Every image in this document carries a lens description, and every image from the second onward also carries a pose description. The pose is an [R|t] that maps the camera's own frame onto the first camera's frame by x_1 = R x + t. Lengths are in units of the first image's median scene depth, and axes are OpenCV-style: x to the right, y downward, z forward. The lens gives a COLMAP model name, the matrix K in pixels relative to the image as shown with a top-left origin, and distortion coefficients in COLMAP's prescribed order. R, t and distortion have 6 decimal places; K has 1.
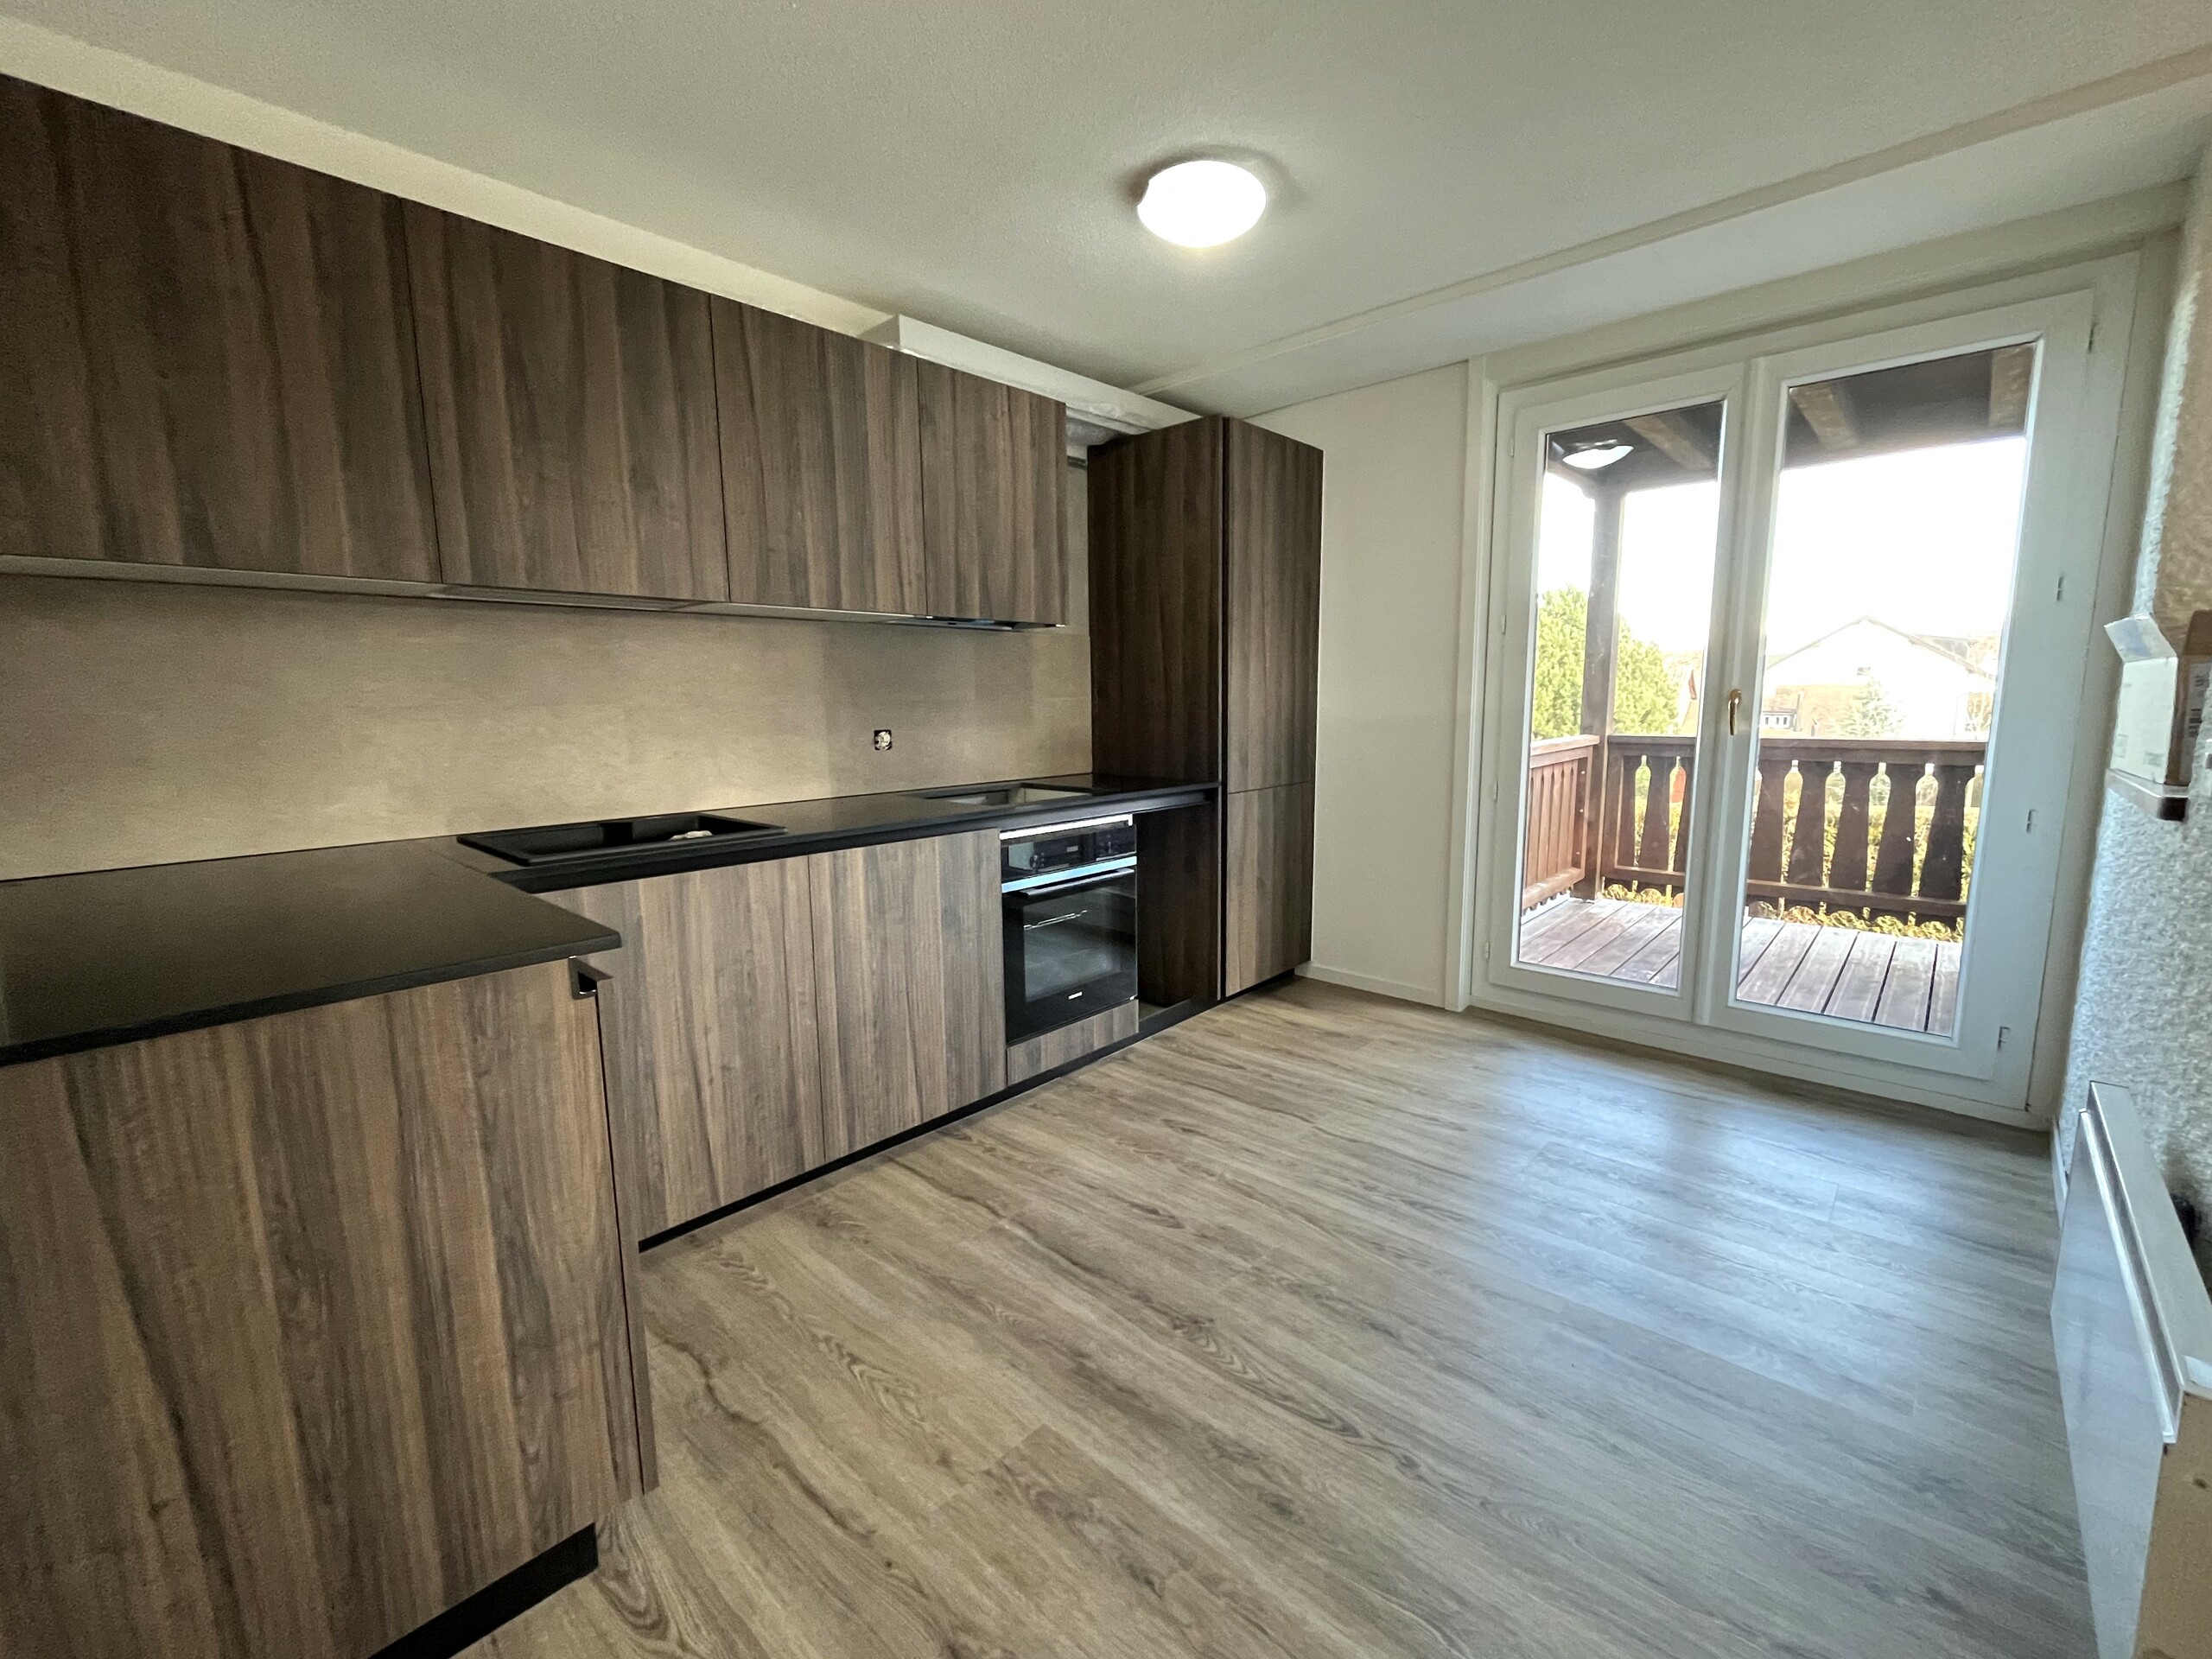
lens RADIAL K [[897.2, 0, 1116.7], [0, 897.2, 818.0], [0, 0, 1]] dist [0.007927, -0.000538]
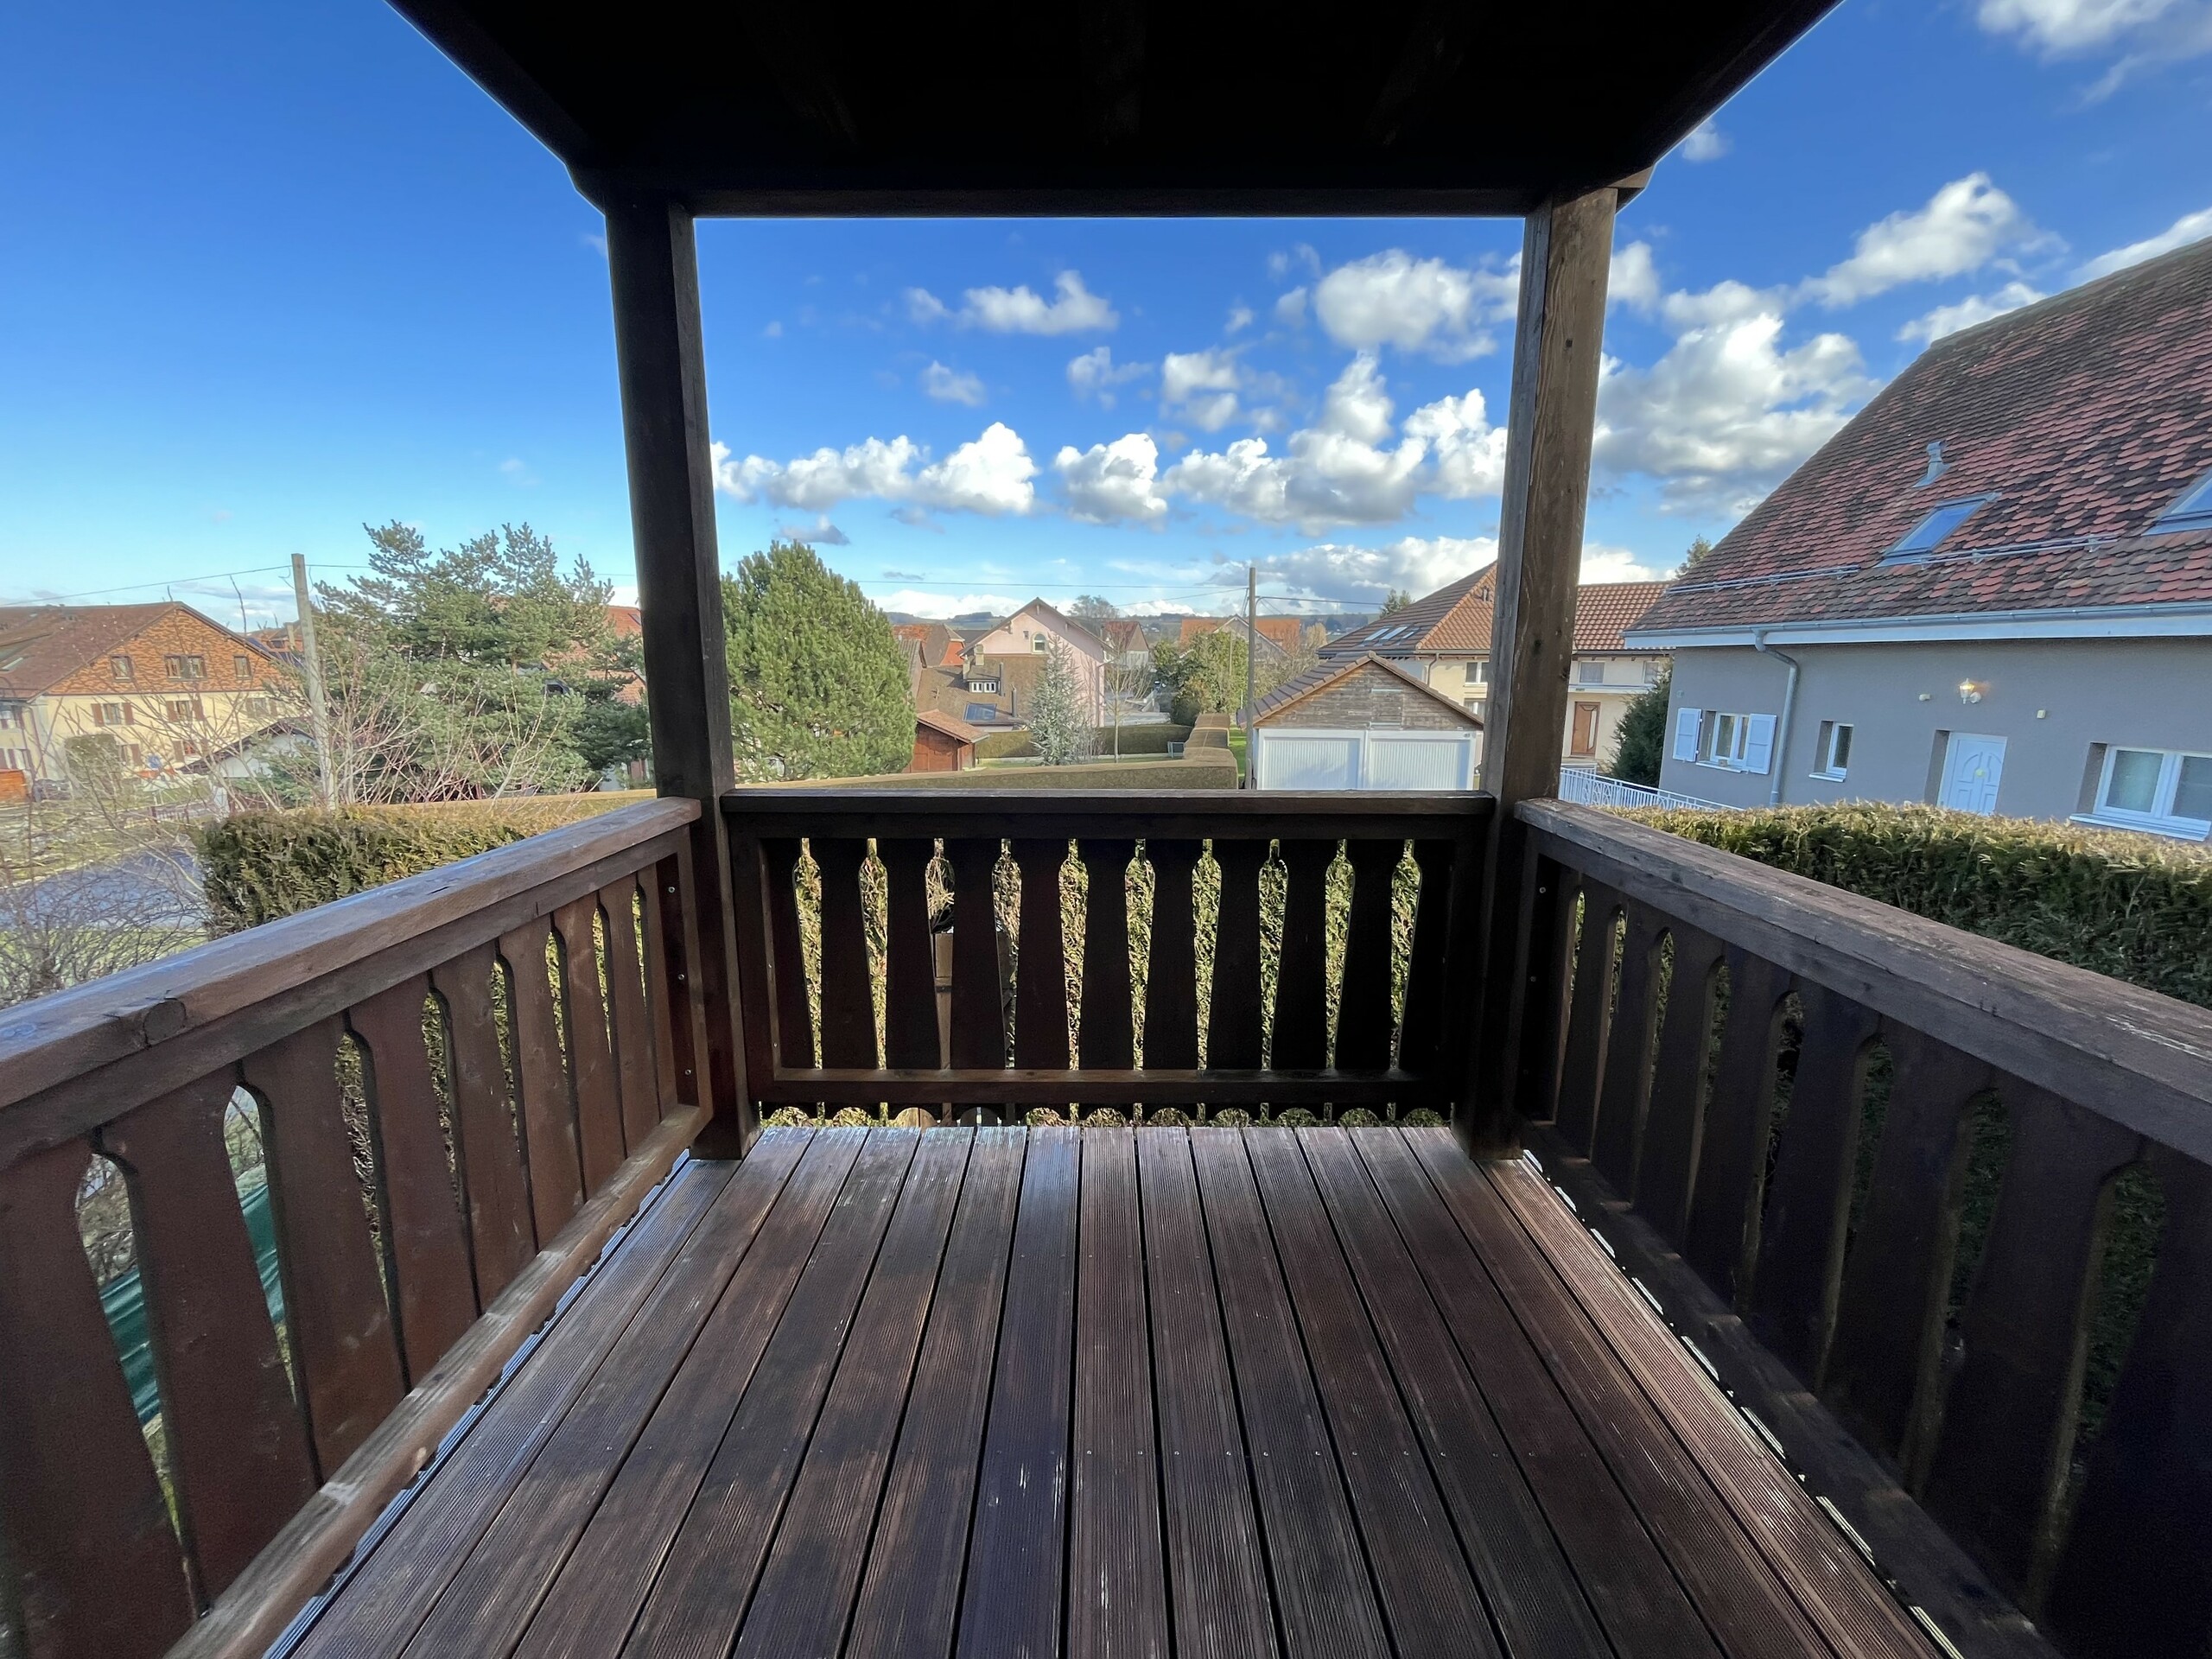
lens RADIAL K [[897.2, 0, 1101.4], [0, 897.2, 818.5], [0, 0, 1]] dist [0.007927, -0.000538]
pose [[0.727046, -0.115070, 0.676877, 0.381461], [0.090099, 0.993320, 0.072089, -0.094821], [-0.680651, 0.008574, 0.732557, 0.553893]]
